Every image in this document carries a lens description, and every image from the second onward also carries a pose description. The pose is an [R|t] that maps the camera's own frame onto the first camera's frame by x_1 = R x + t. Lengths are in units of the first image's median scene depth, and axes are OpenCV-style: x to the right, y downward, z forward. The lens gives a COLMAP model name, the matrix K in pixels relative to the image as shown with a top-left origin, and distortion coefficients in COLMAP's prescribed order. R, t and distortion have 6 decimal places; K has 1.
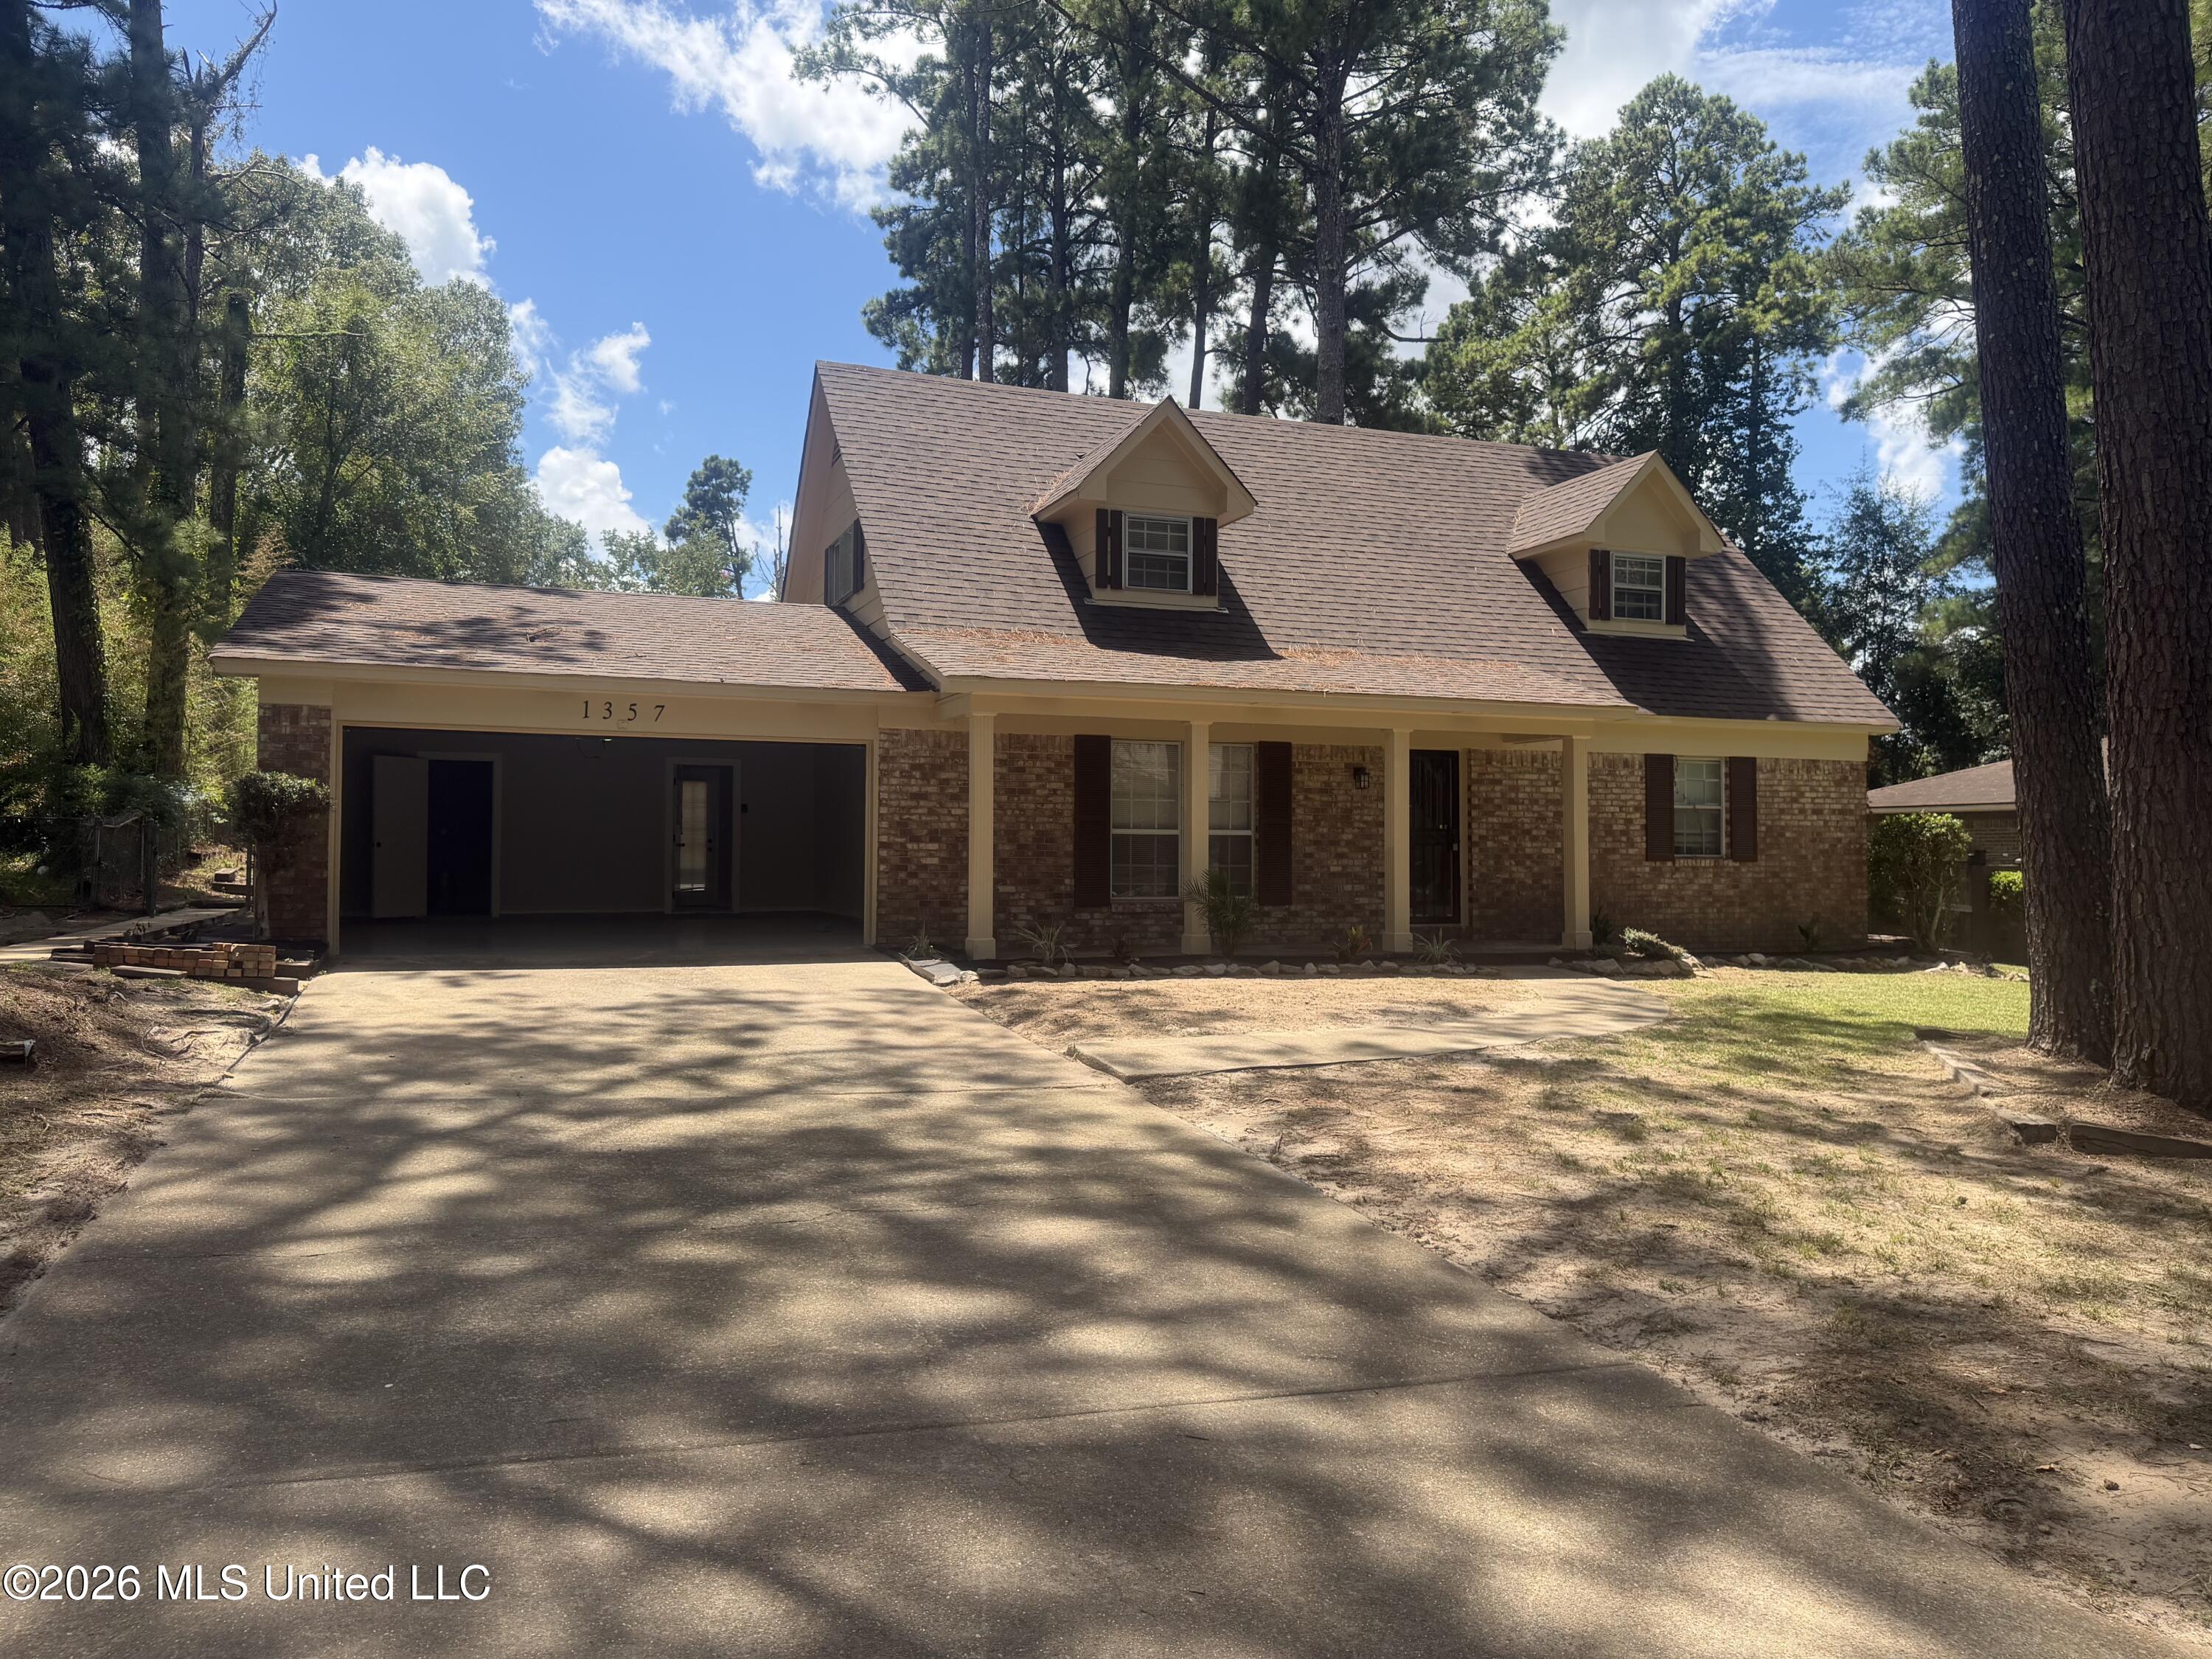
lens RADIAL K [[1571.5, 0, 1113.7], [0, 1571.5, 834.2], [0, 0, 1]] dist [0.040425, -0.049647]
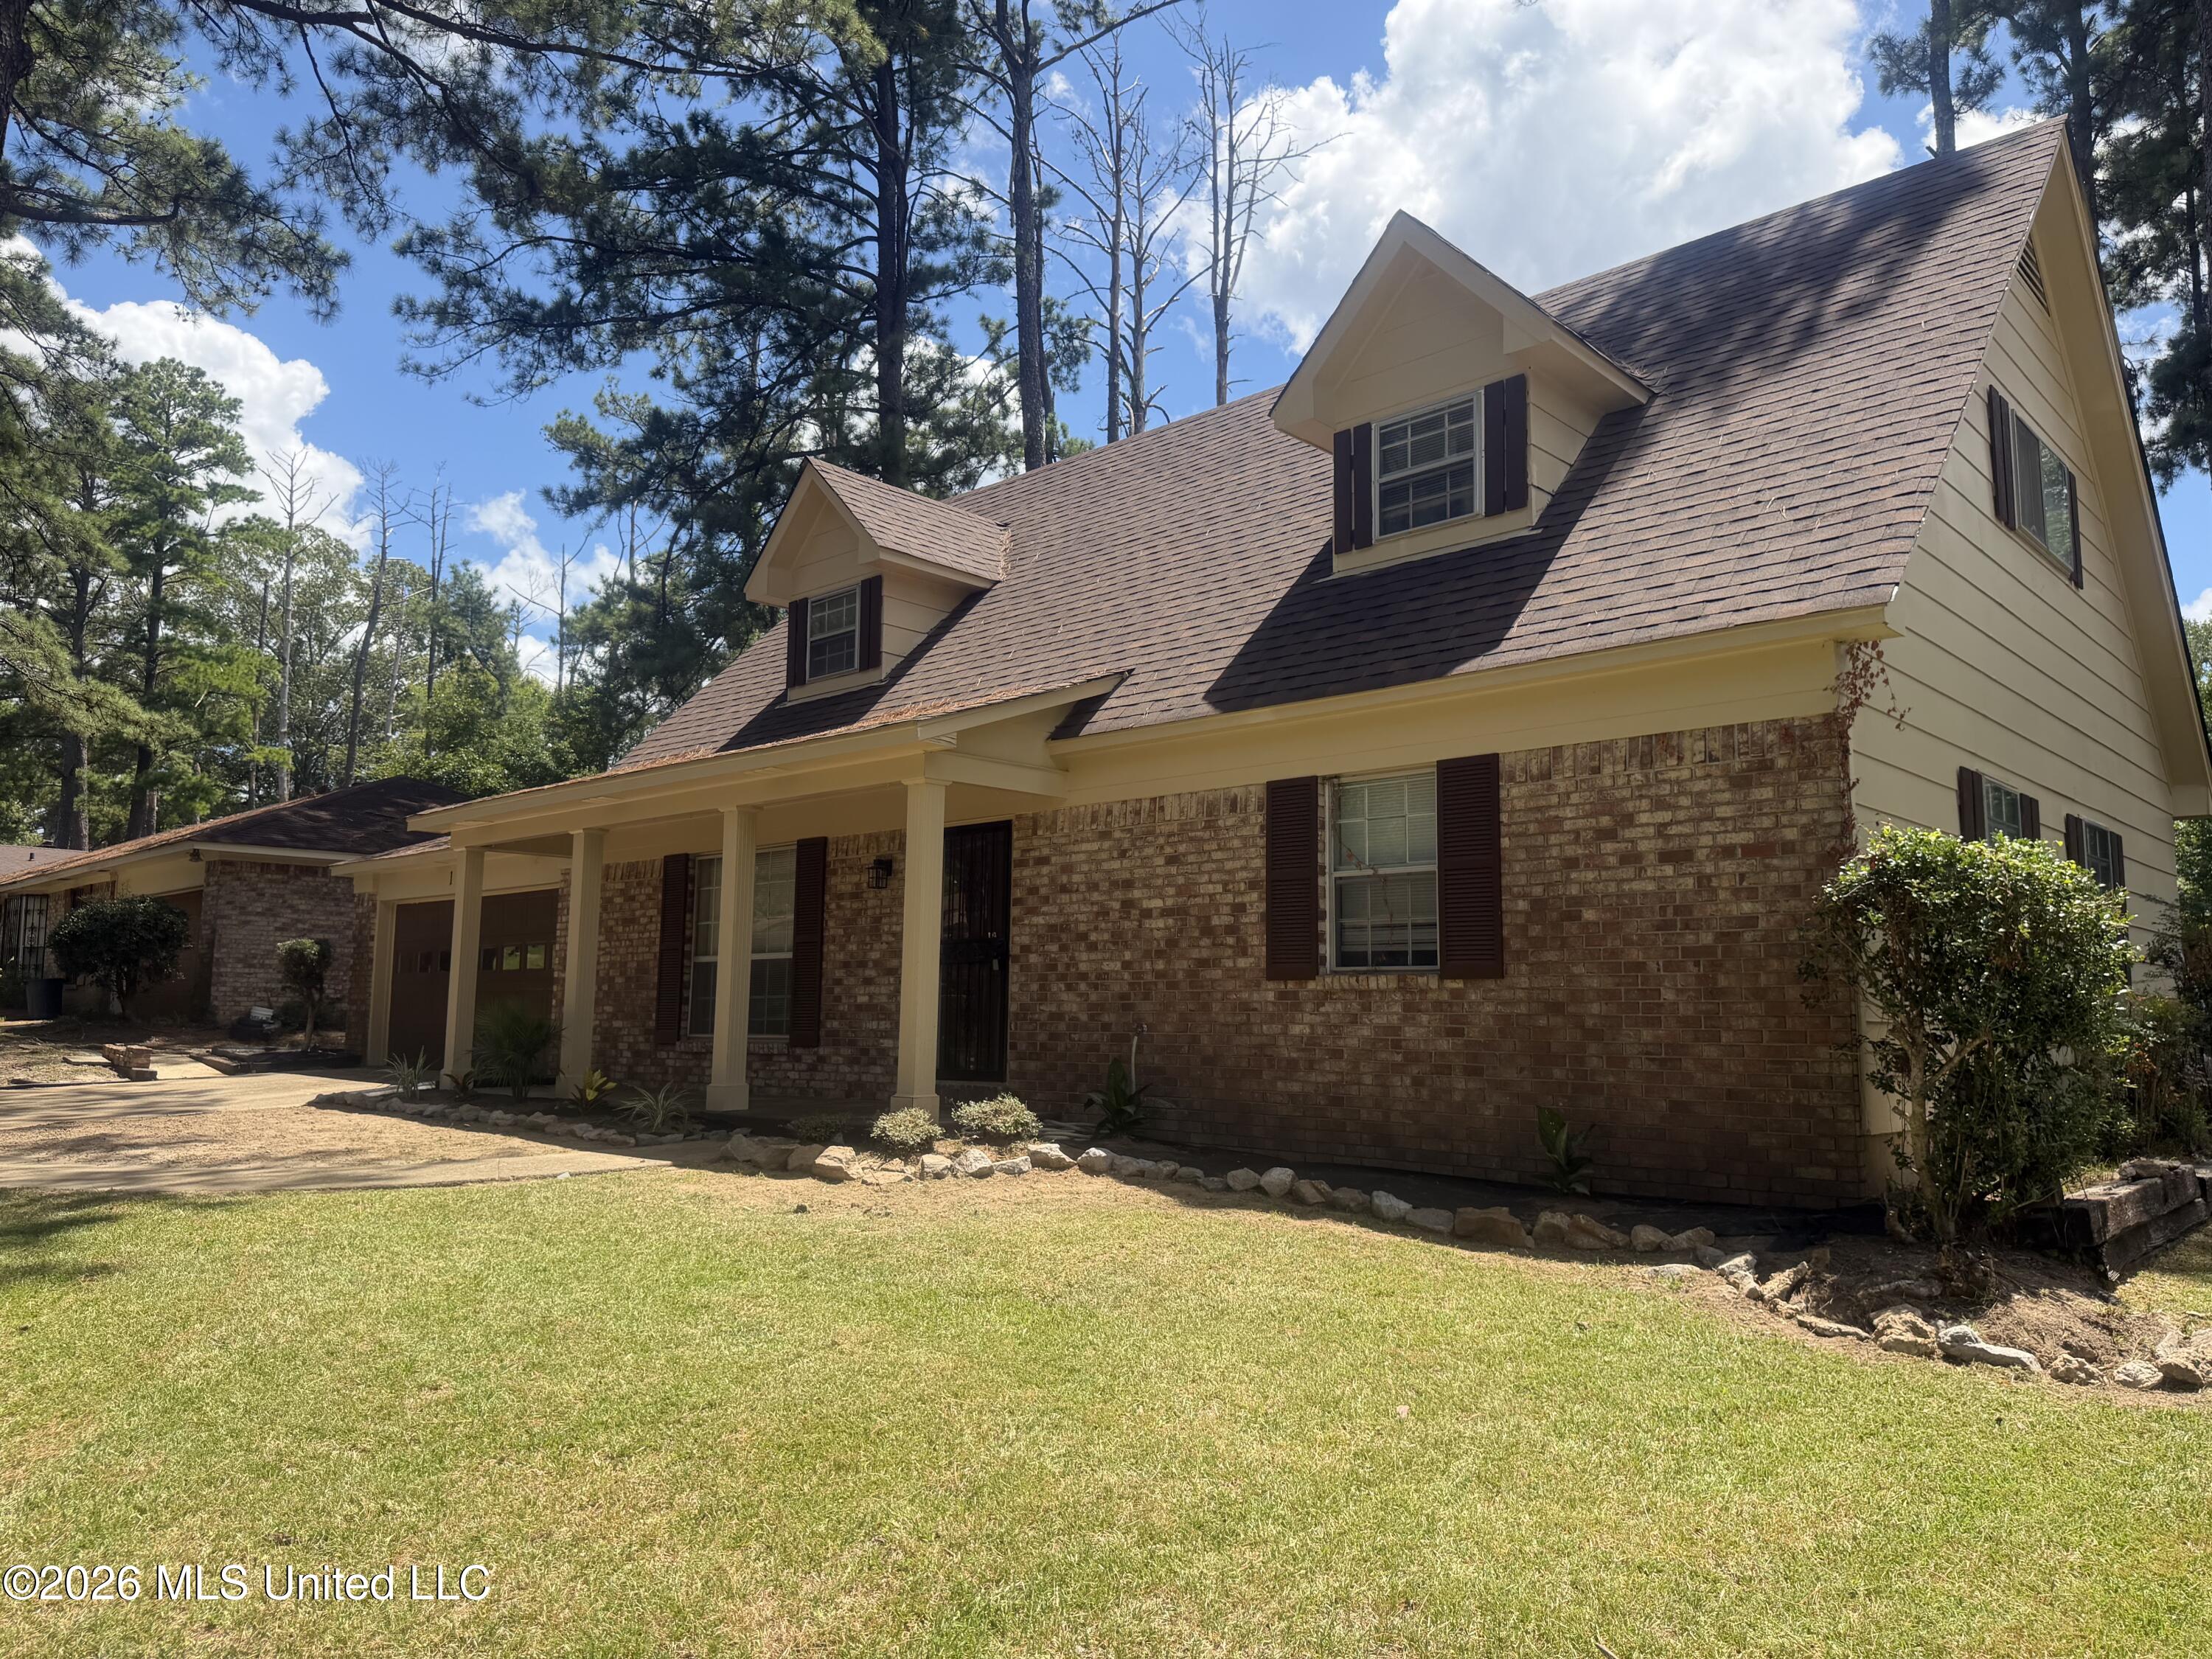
lens RADIAL K [[1571.5, 0, 1099.1], [0, 1571.5, 828.2], [0, 0, 1]] dist [0.040425, -0.049647]
pose [[0.446812, -0.105051, -0.888439, 0.465431], [0.021523, 0.994057, -0.106715, 0.012617], [0.894369, 0.028560, 0.446418, 0.415932]]
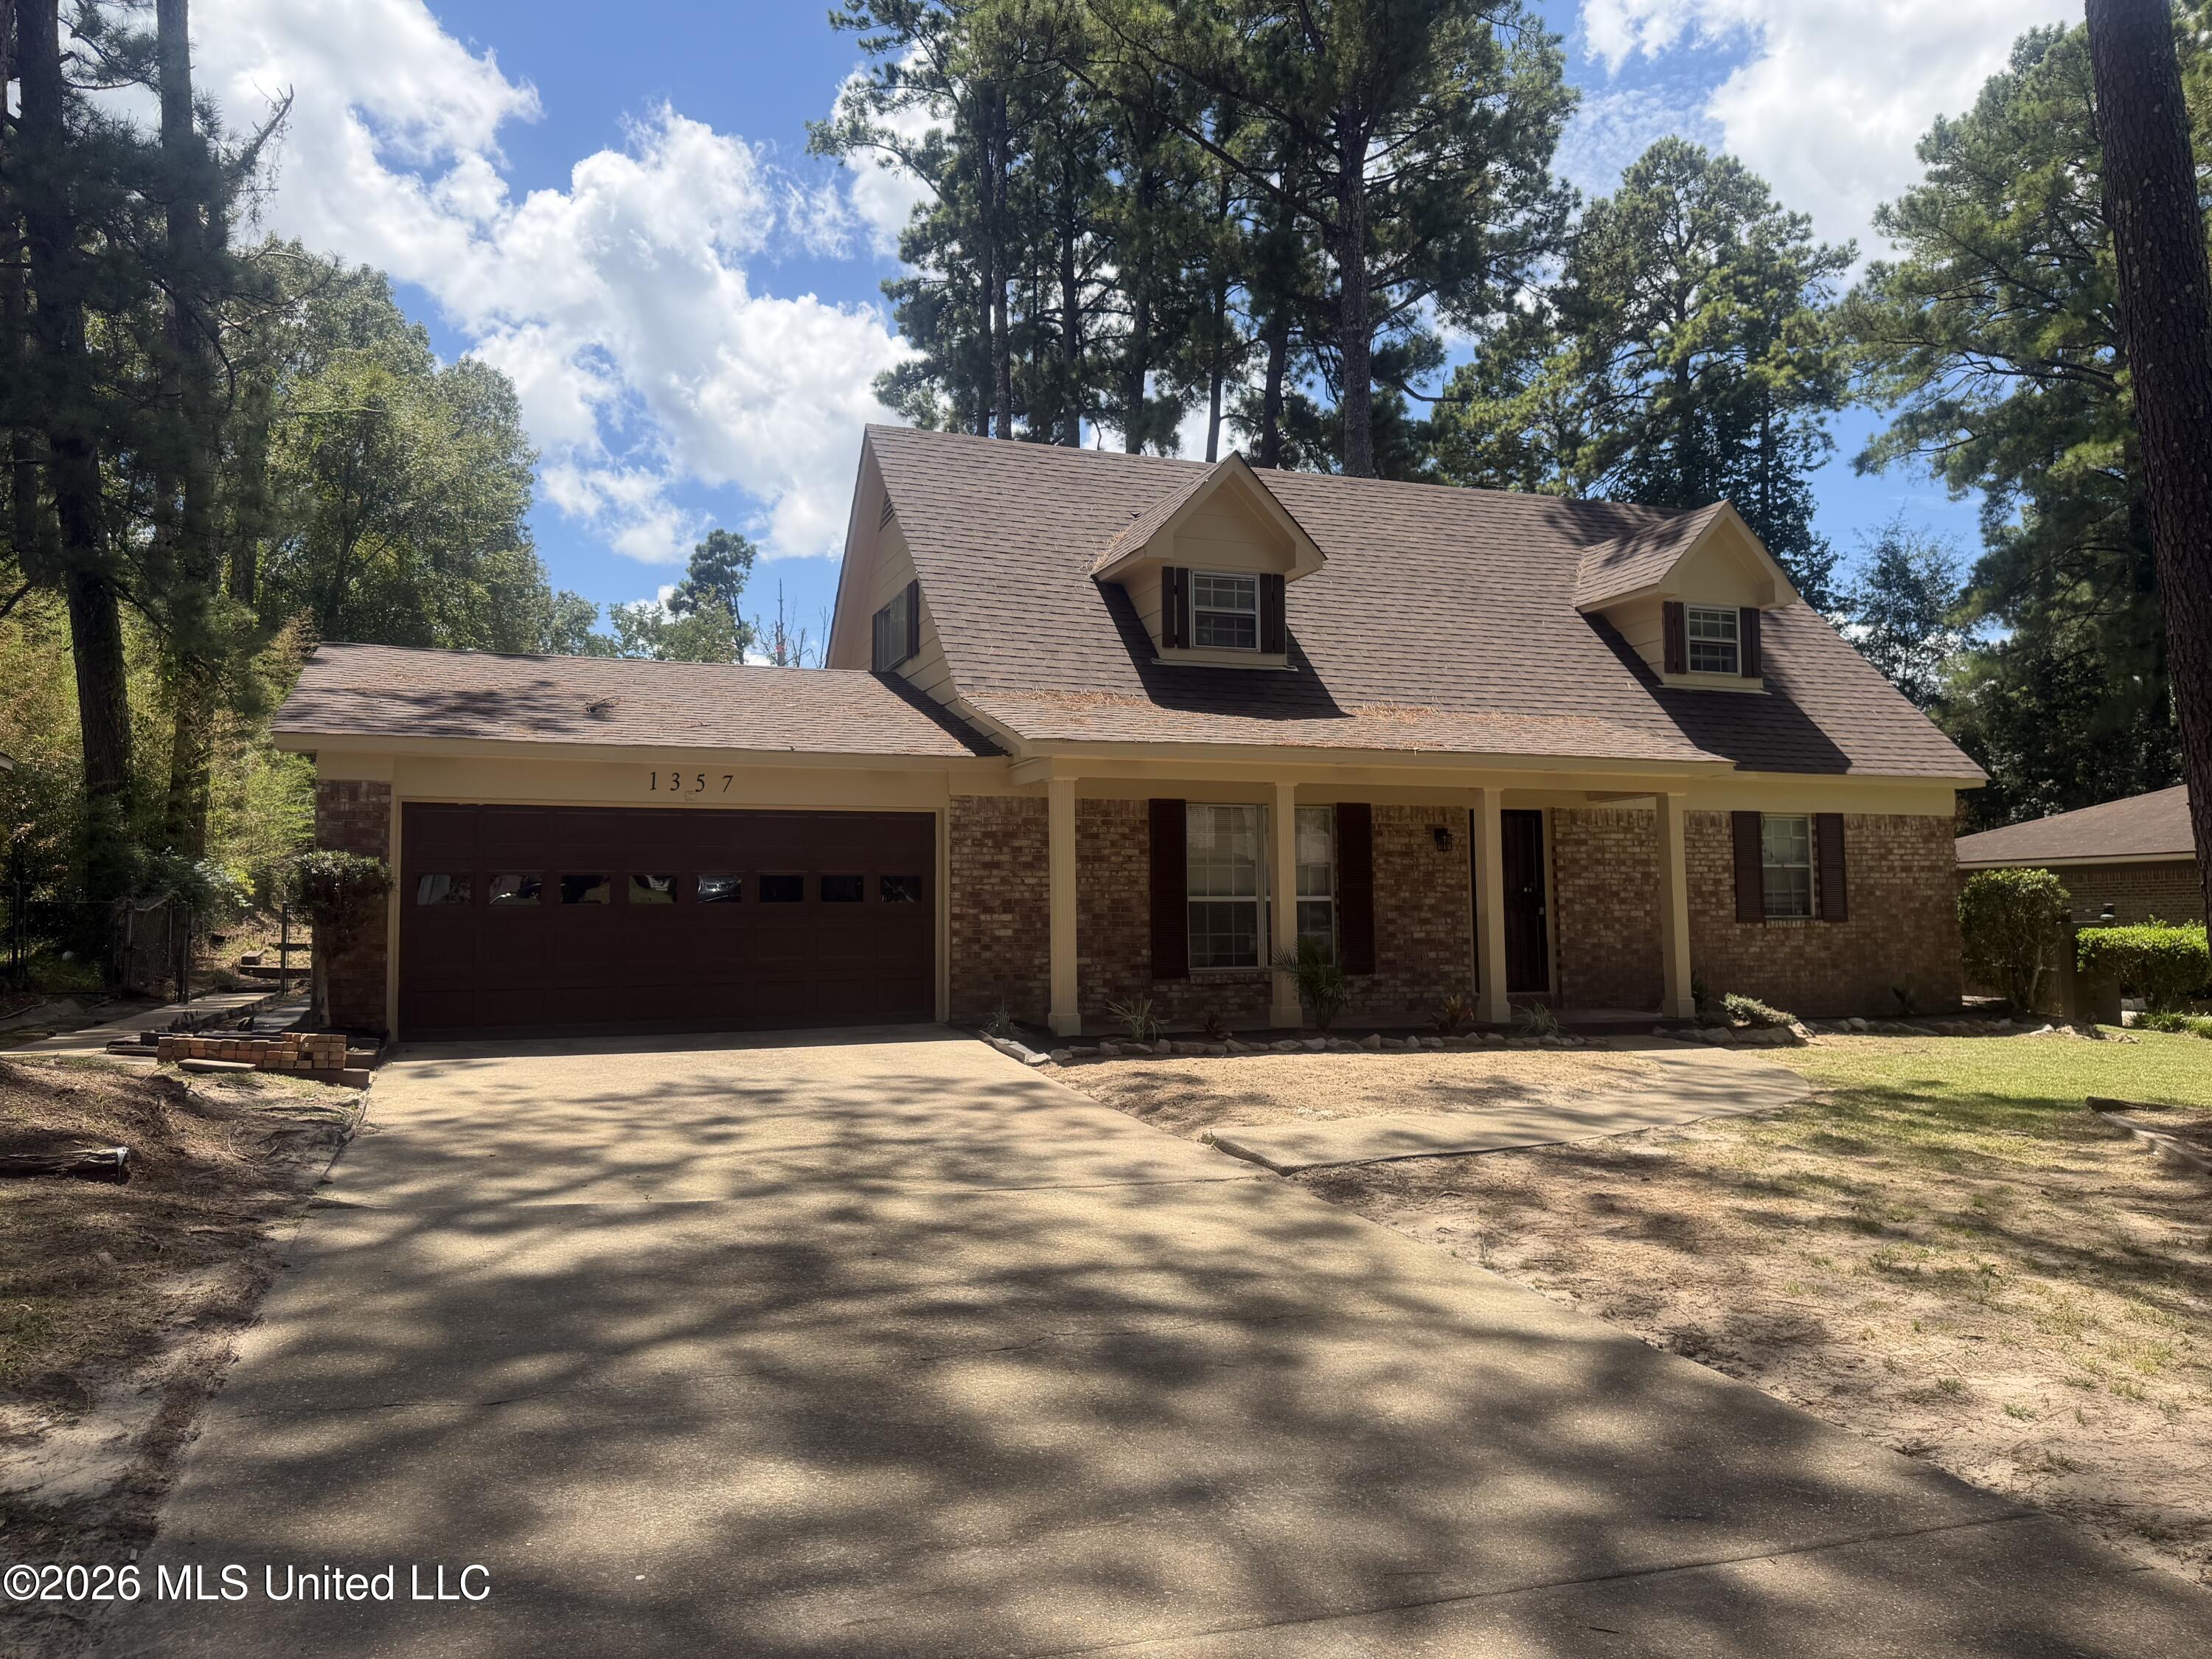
lens RADIAL K [[1571.5, 0, 1085.1], [0, 1571.5, 832.3], [0, 0, 1]] dist [0.040425, -0.049647]
pose [[0.999856, -0.014884, -0.008131, -0.029053], [0.014510, 0.998912, -0.044310, -0.000597], [0.008782, 0.044185, 0.998985, 0.021061]]
